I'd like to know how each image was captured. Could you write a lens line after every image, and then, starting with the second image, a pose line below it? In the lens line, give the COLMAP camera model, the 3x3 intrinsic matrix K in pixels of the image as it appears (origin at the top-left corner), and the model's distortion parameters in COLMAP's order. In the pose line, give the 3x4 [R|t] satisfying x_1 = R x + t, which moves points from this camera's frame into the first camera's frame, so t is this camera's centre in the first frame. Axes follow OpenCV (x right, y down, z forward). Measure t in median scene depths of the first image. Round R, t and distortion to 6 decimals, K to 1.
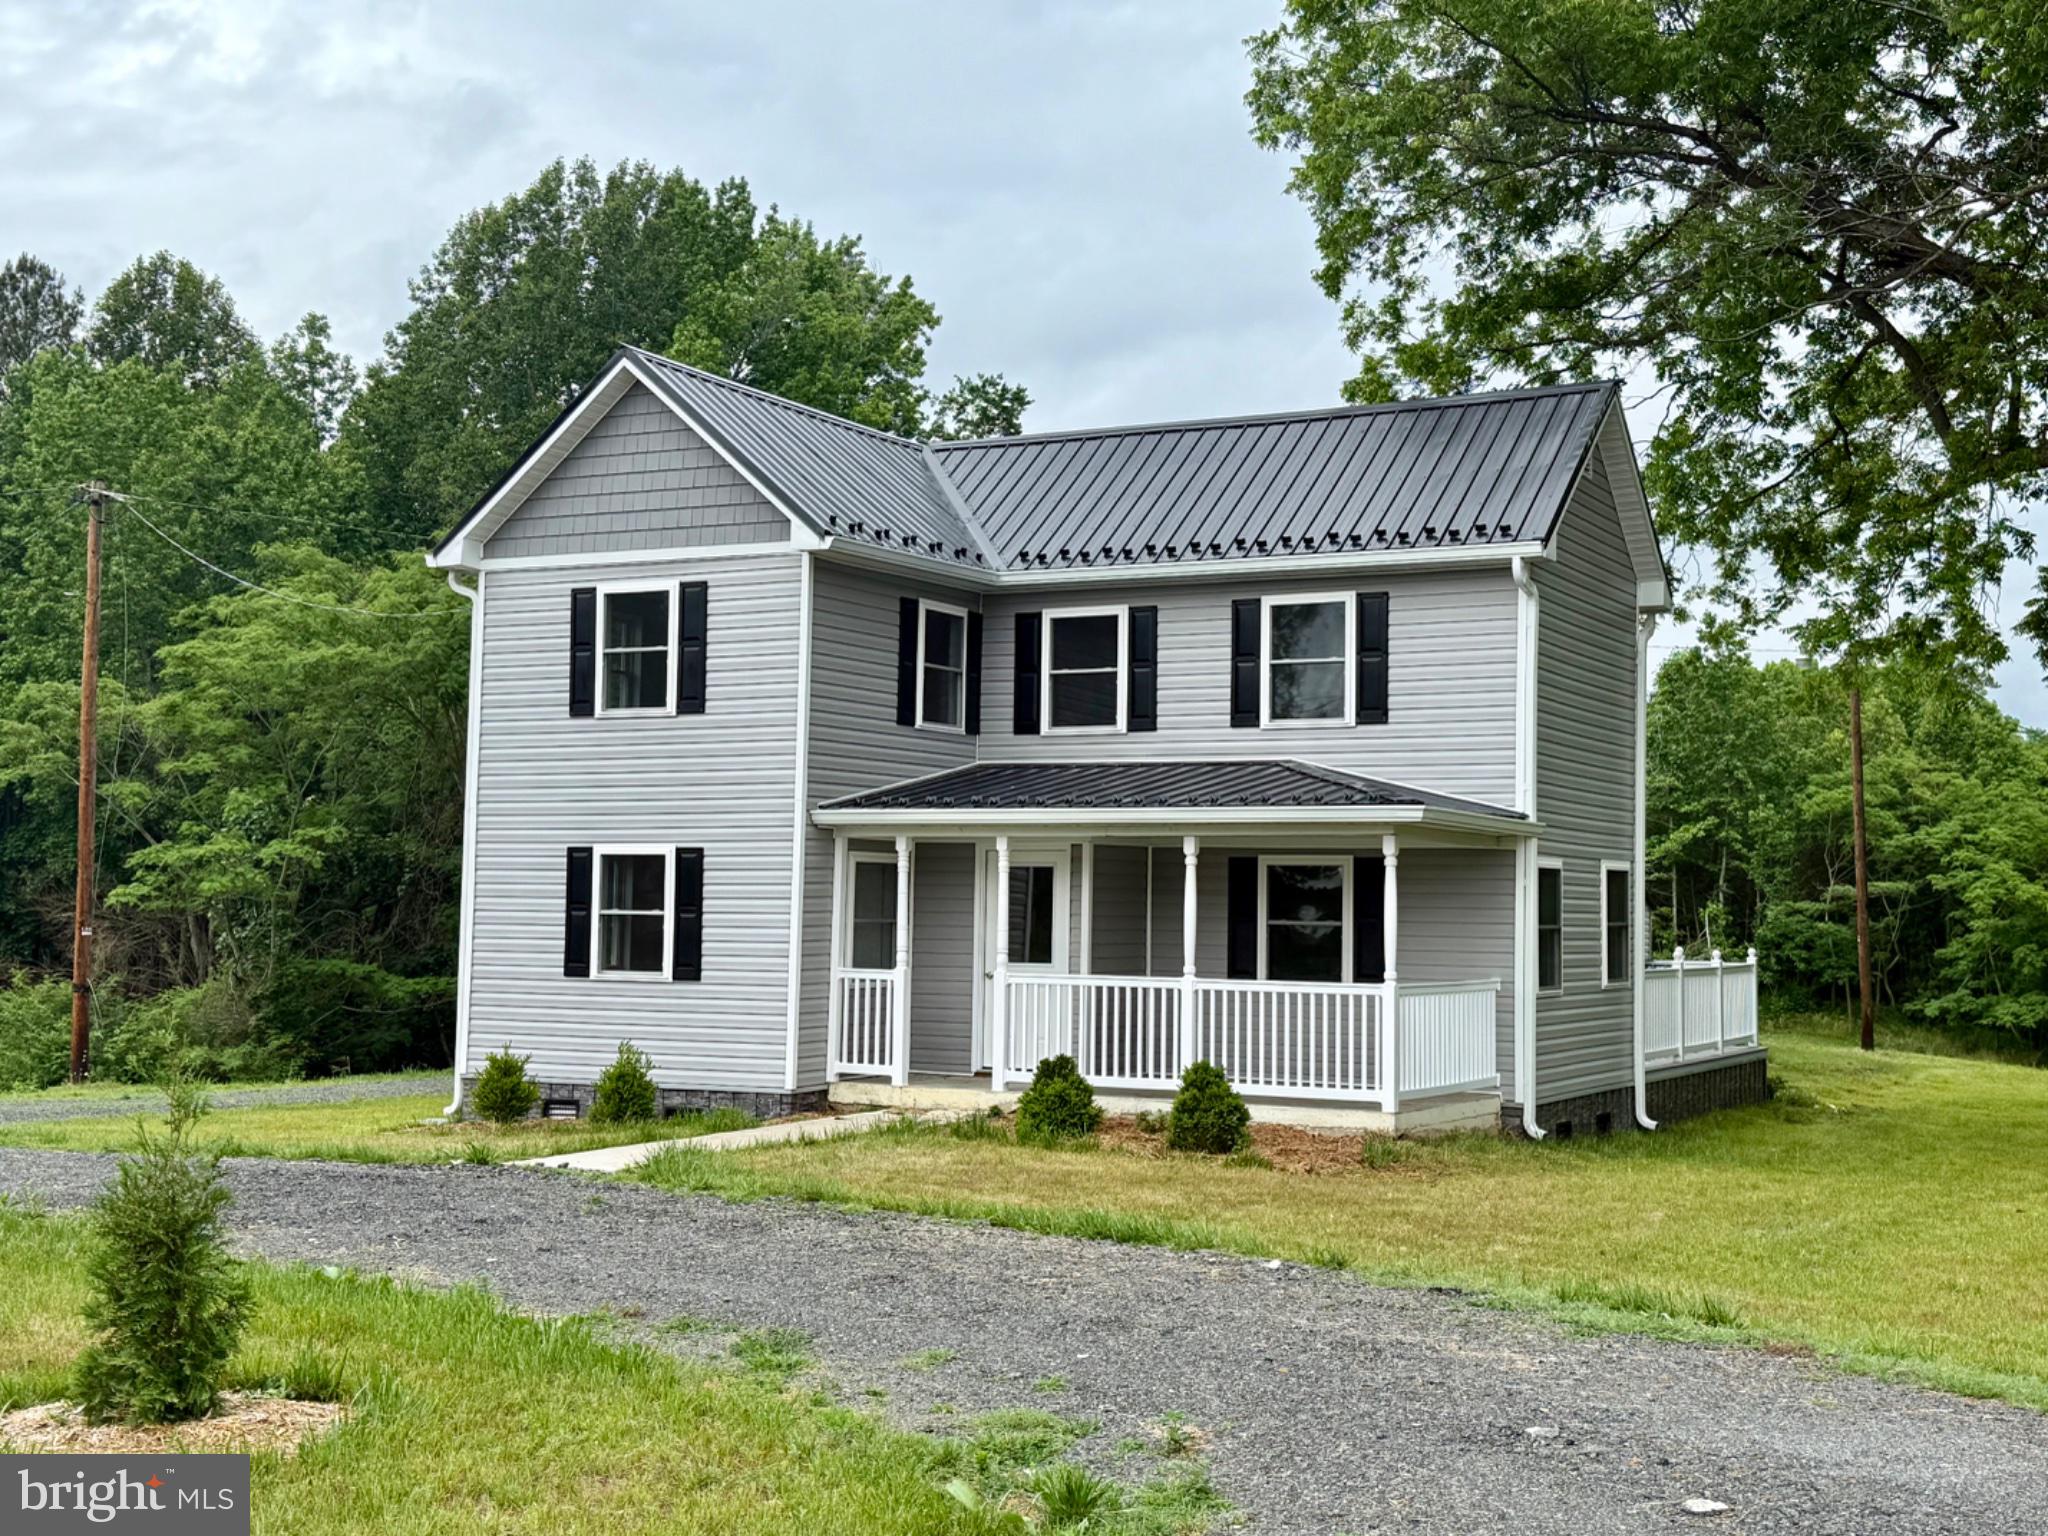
lens RADIAL K [[2547.7, 0, 1031.6], [0, 2547.7, 777.3], [0, 0, 1]] dist [0.134028, -0.069195]
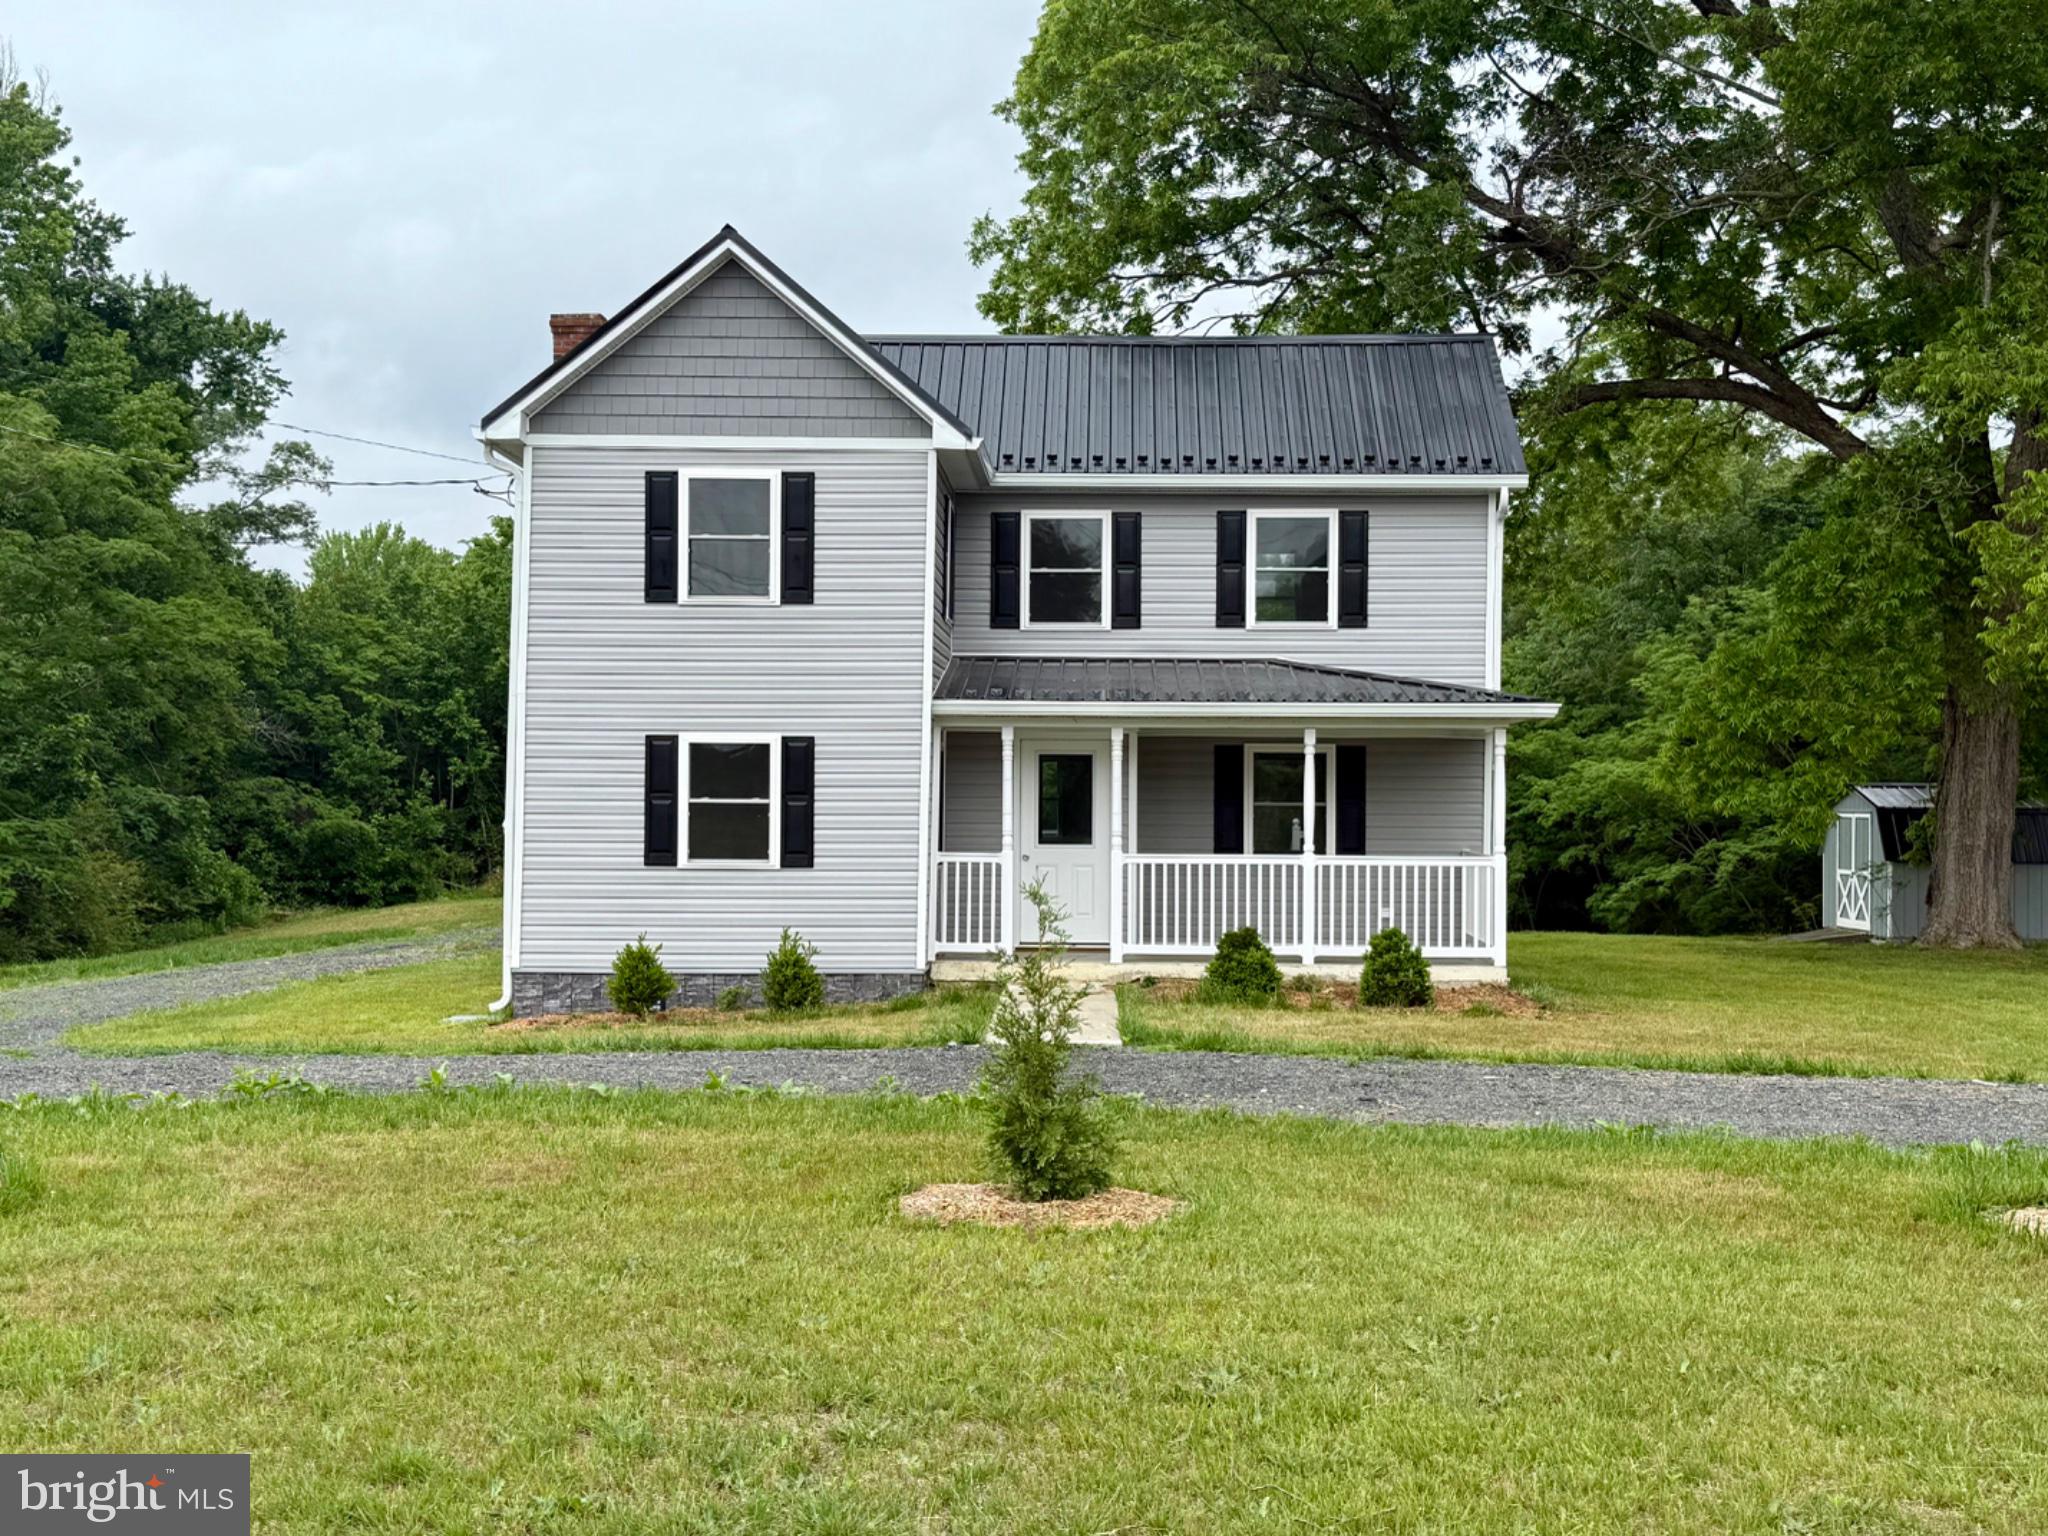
lens RADIAL K [[2510.7, 0, 1056.9], [0, 2510.7, 762.5], [0, 0, 1]] dist [0.168672, 0.016959]
pose [[0.887163, -0.004158, 0.461437, -0.485966], [-0.016505, 0.999034, 0.040735, -0.004366], [-0.461160, -0.043755, 0.886237, 0.067346]]
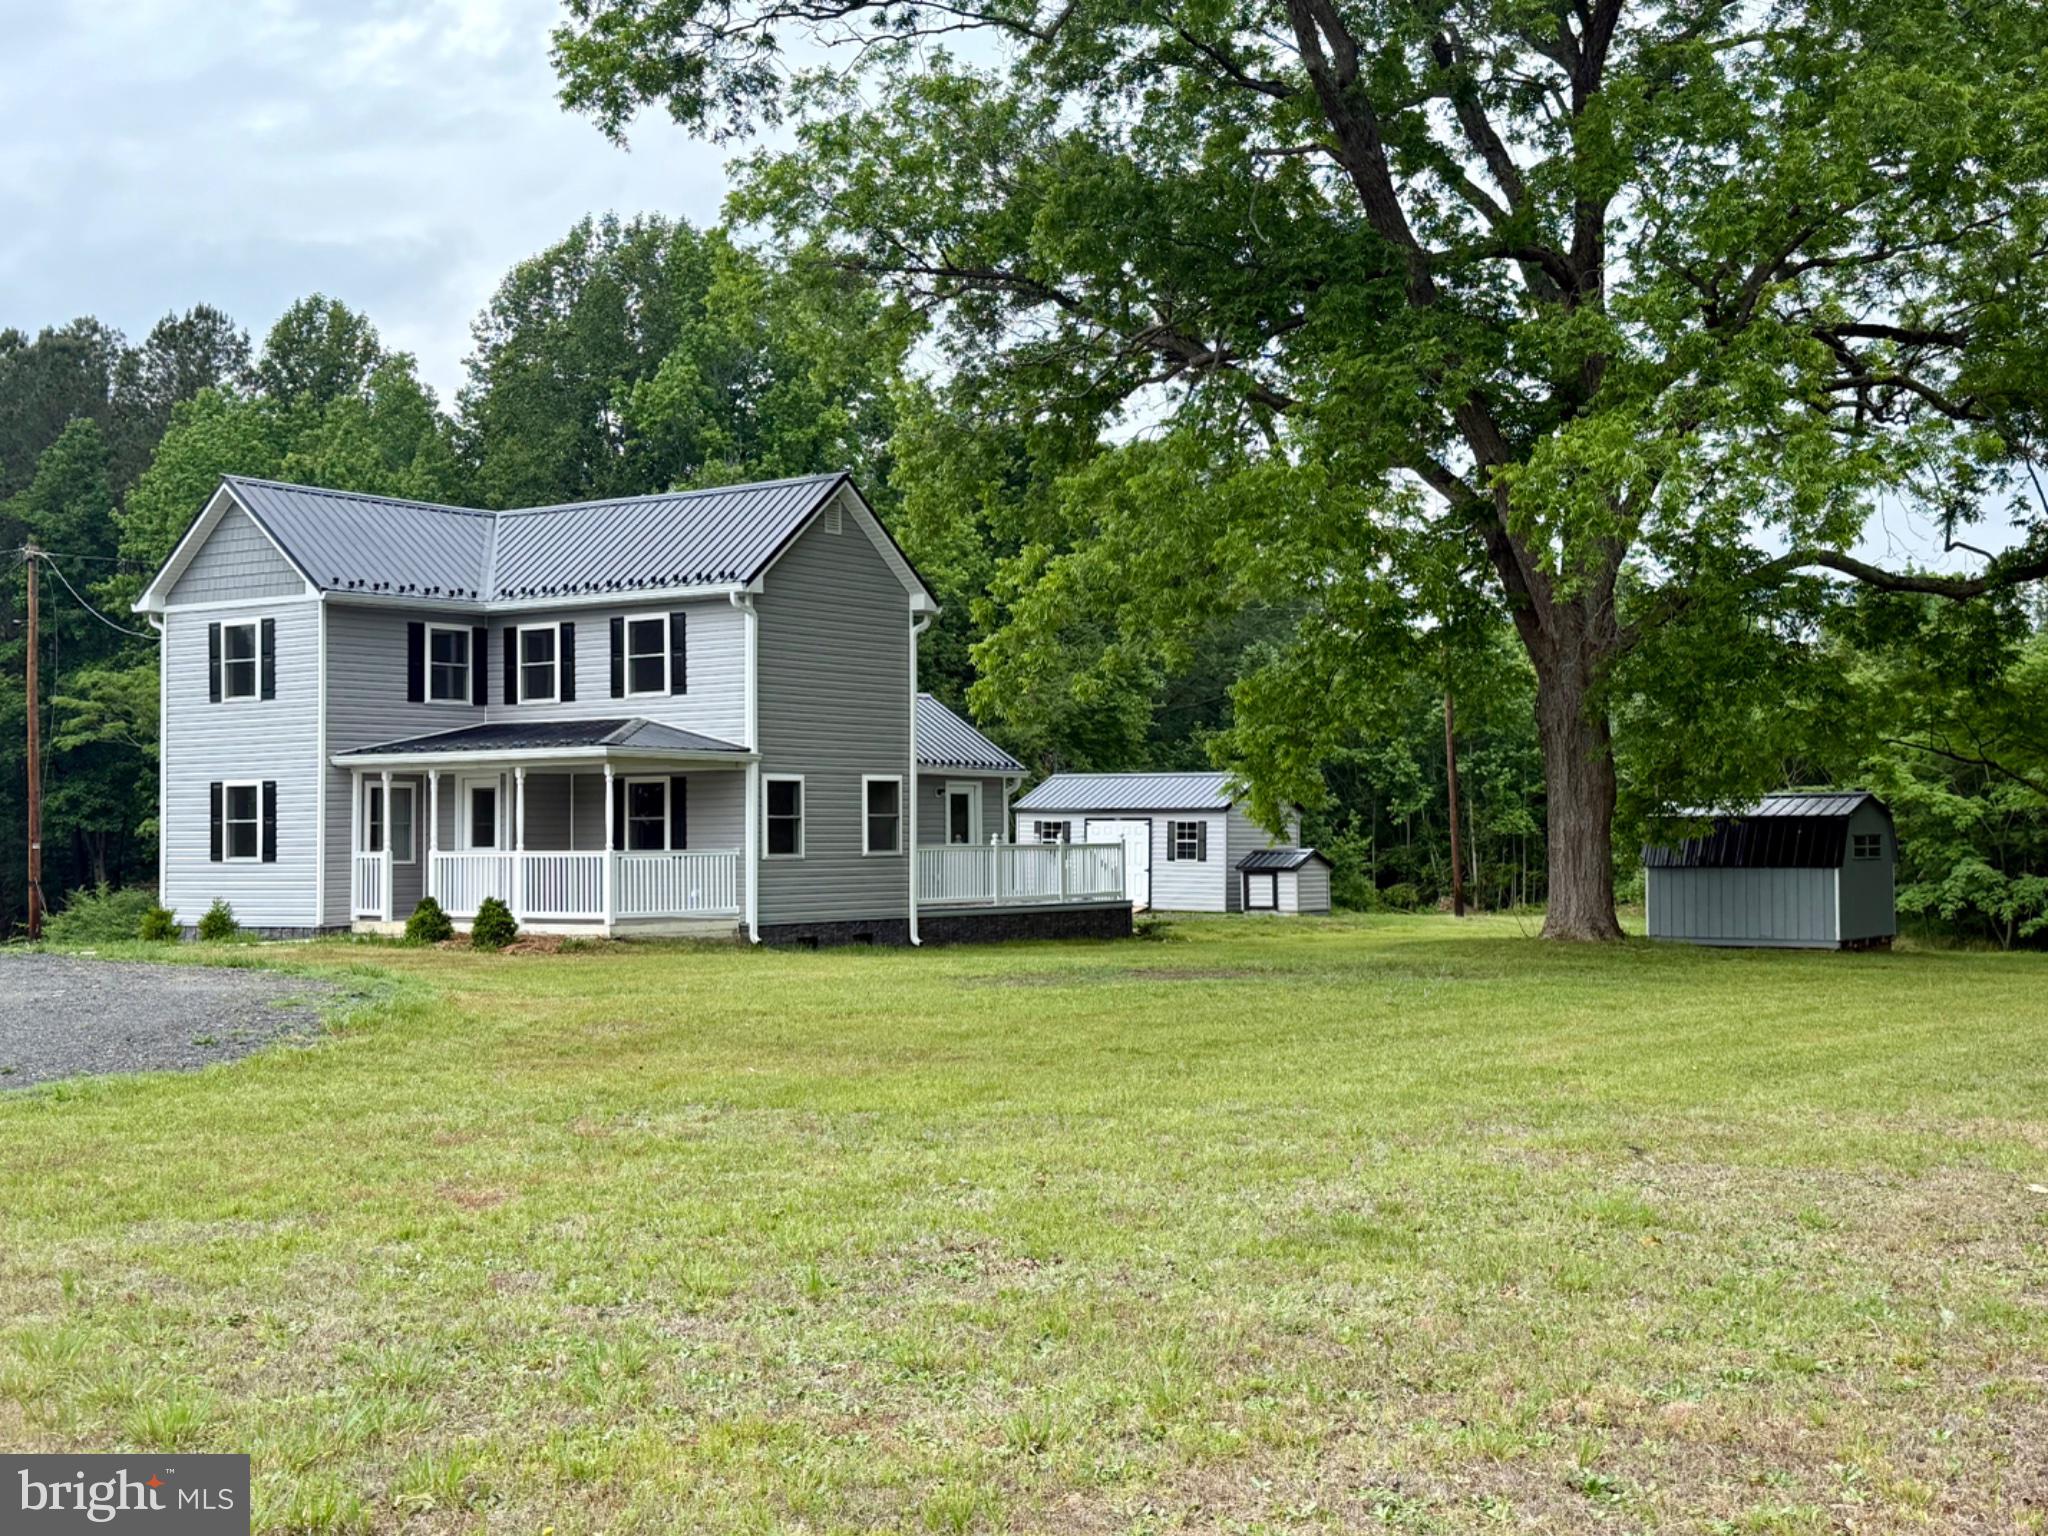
lens RADIAL K [[2547.7, 0, 1031.6], [0, 2547.7, 777.3], [0, 0, 1]] dist [0.134028, -0.069195]
pose [[0.991320, -0.024404, -0.129185, 0.548766], [0.027860, 0.999299, 0.025007, -0.002495], [0.128484, -0.028389, 0.991305, -0.563280]]
